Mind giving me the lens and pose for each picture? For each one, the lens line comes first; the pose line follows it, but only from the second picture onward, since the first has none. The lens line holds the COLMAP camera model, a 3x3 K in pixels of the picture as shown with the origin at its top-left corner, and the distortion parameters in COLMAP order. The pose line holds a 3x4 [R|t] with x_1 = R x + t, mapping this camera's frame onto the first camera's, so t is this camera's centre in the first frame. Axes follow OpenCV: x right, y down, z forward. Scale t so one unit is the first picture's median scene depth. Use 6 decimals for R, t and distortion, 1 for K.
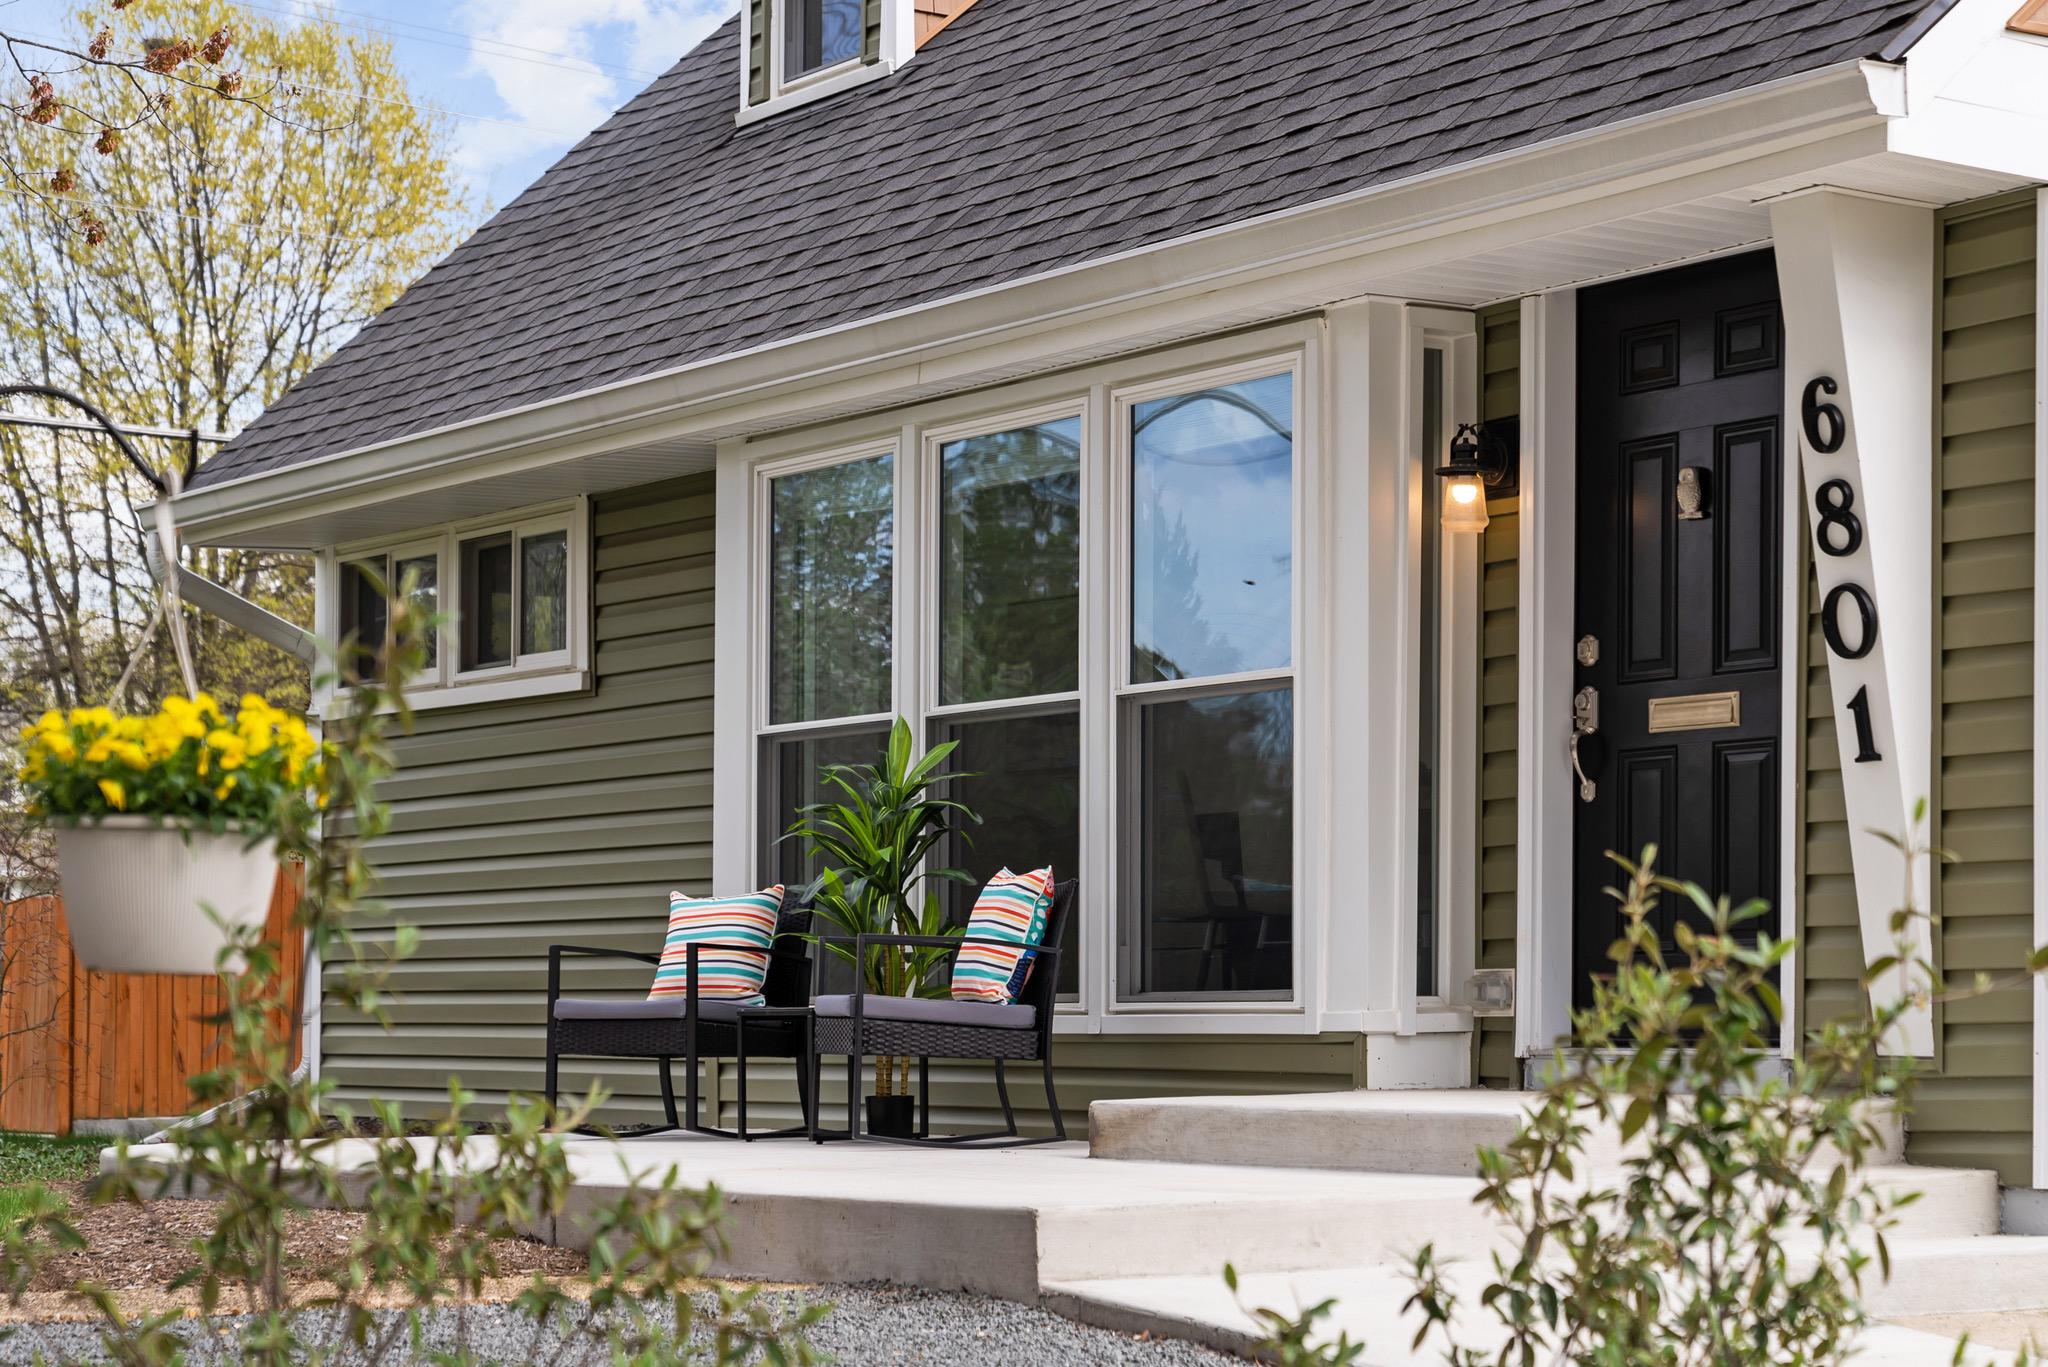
lens RADIAL K [[4349.7, 0, 1025.6], [0, 4349.7, 688.9], [0, 0, 1]] dist [0.052526, 0.000000]
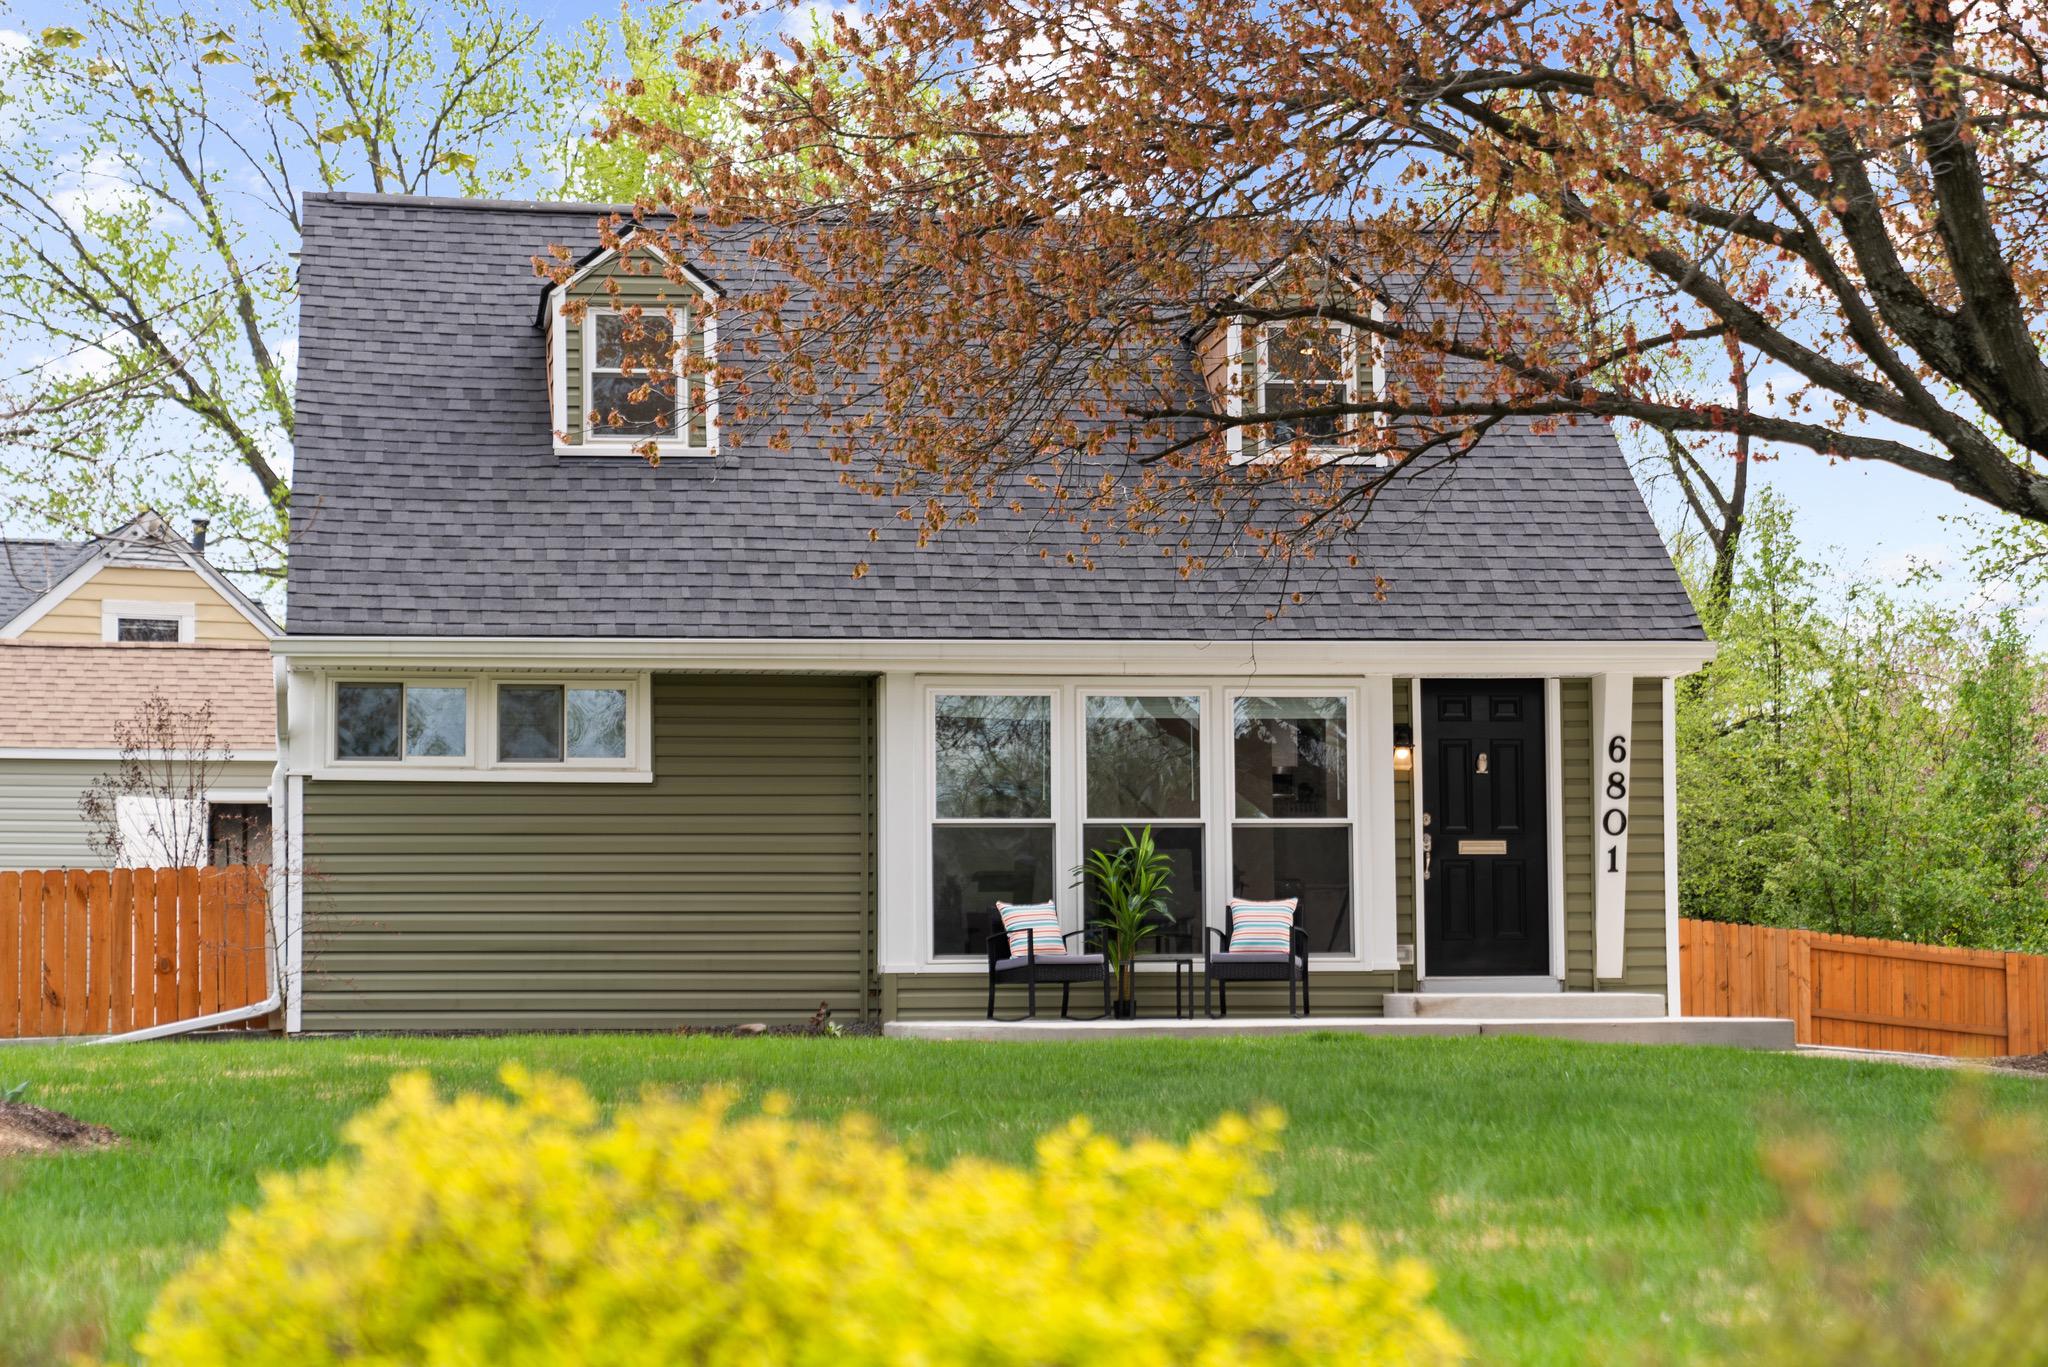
lens RADIAL K [[4349.7, 0, 1023.1], [0, 4349.7, 678.2], [0, 0, 1]] dist [0.052526, 0.000000]
pose [[0.453746, 0.061414, 0.889012, -2.230830], [-0.065061, 0.997243, -0.035684, 0.015013], [-0.888753, -0.041649, 0.456491, 0.056296]]
